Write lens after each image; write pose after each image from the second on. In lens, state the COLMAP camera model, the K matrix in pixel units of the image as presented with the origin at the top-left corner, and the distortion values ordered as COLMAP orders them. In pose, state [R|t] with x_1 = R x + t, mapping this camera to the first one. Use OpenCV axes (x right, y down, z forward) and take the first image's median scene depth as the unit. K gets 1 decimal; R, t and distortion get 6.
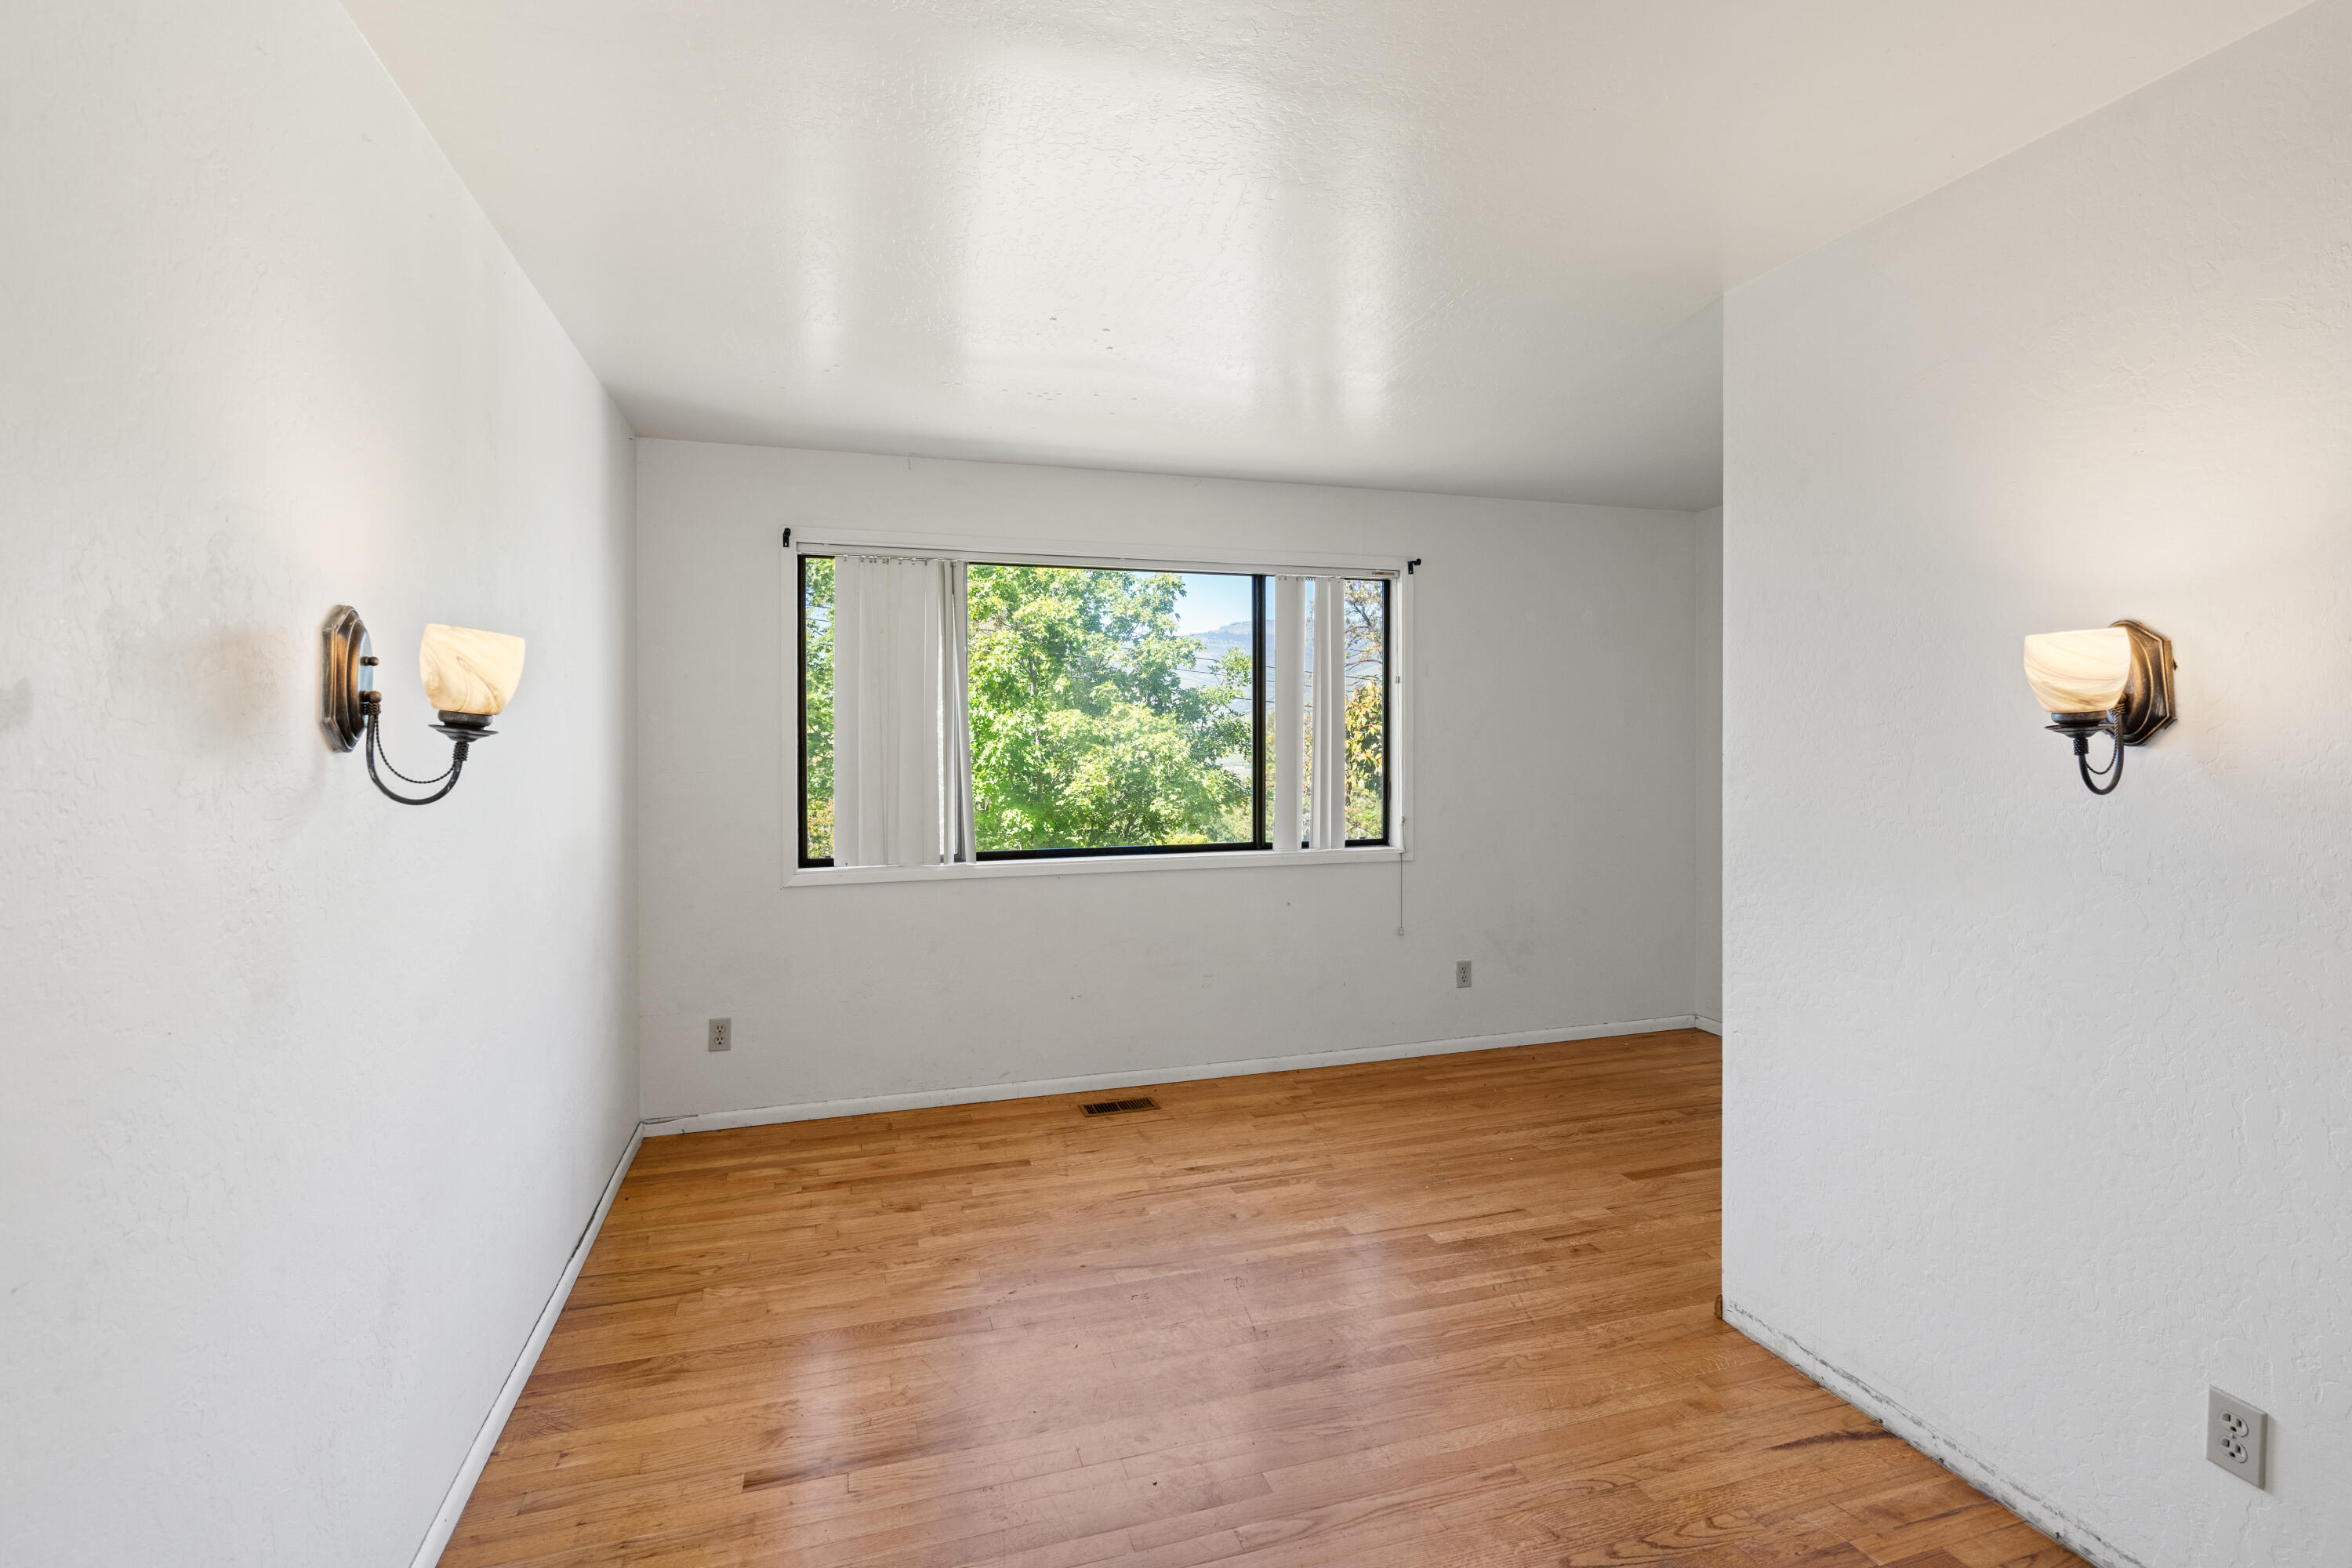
lens RADIAL K [[1043.3, 0, 1176.0], [0, 1043.3, 784.0], [0, 0, 1]] dist [-0.000055, -0.000192]
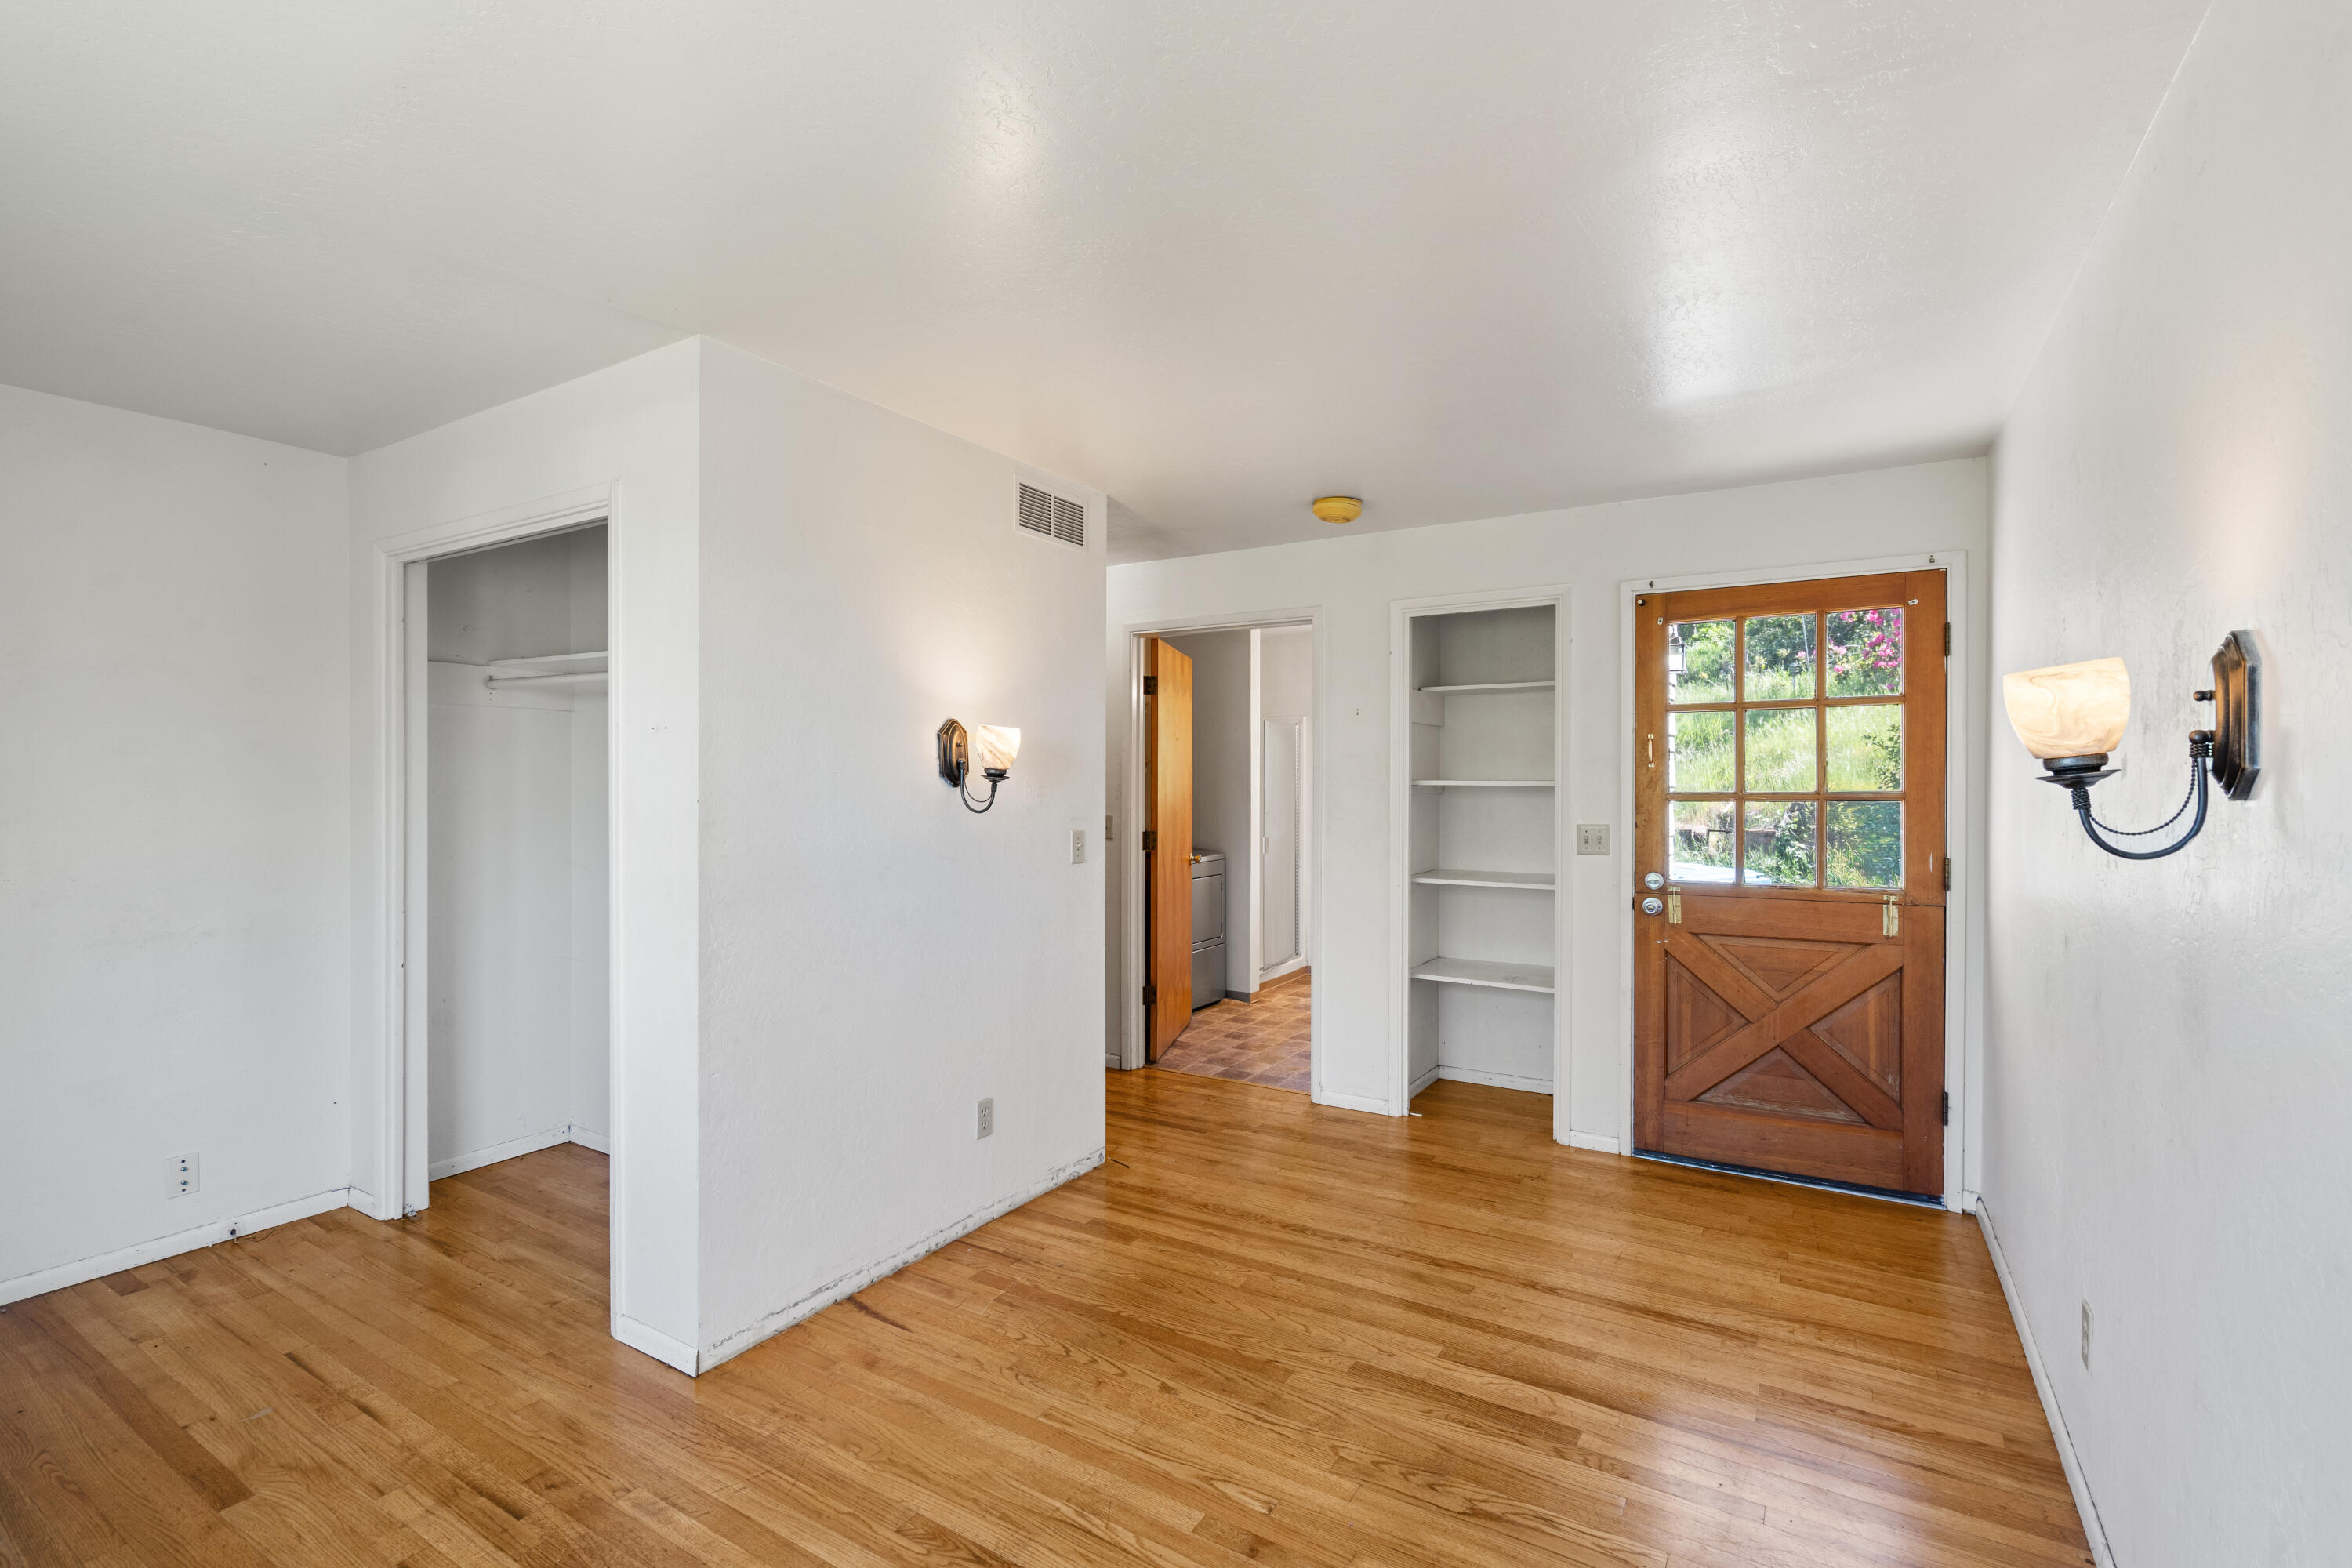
lens RADIAL K [[1043.3, 0, 1176.0], [0, 1043.3, 784.0], [0, 0, 1]] dist [-0.000055, -0.000192]
pose [[-0.667995, 0.003031, 0.744159, -0.606124], [0.023408, 0.999582, 0.016941, -0.056506], [-0.743797, 0.028735, -0.667787, 1.565160]]
